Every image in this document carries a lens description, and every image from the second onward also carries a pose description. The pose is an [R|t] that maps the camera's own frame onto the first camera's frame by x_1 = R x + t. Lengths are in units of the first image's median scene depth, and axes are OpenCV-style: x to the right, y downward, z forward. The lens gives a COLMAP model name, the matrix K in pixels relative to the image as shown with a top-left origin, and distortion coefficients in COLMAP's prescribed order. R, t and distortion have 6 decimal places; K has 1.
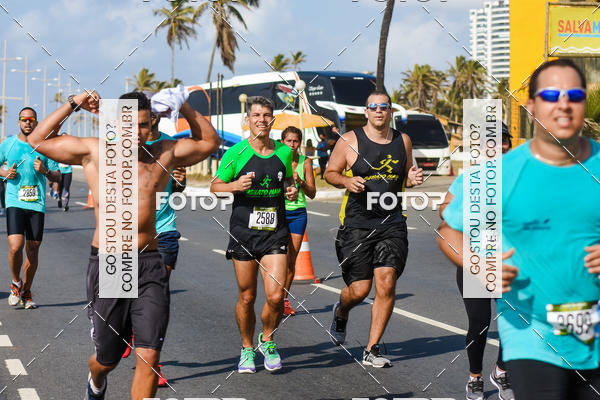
lens RADIAL K [[2730.9, 0, 300.0], [0, 2730.9, 200.2], [0, 0, 1]] dist [-0.241951, -1.055122]
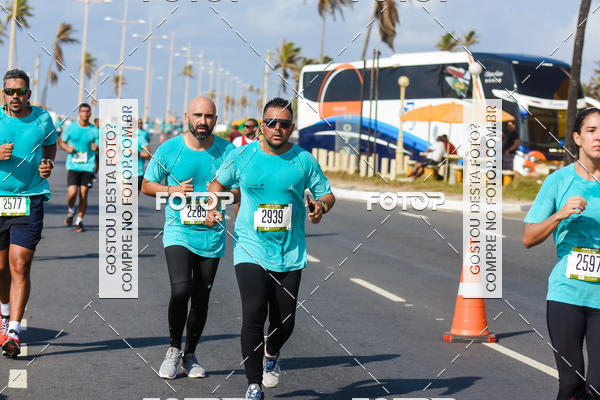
lens RADIAL K [[1503.6, 0, 300.1], [0, 1503.6, 199.4], [0, 0, 1]] dist [-0.063461, -0.313997]
pose [[0.994474, 0.057680, -0.087717, -0.010128], [-0.054971, 0.997943, 0.032996, -0.015334], [0.089440, -0.027992, 0.995599, 0.548219]]
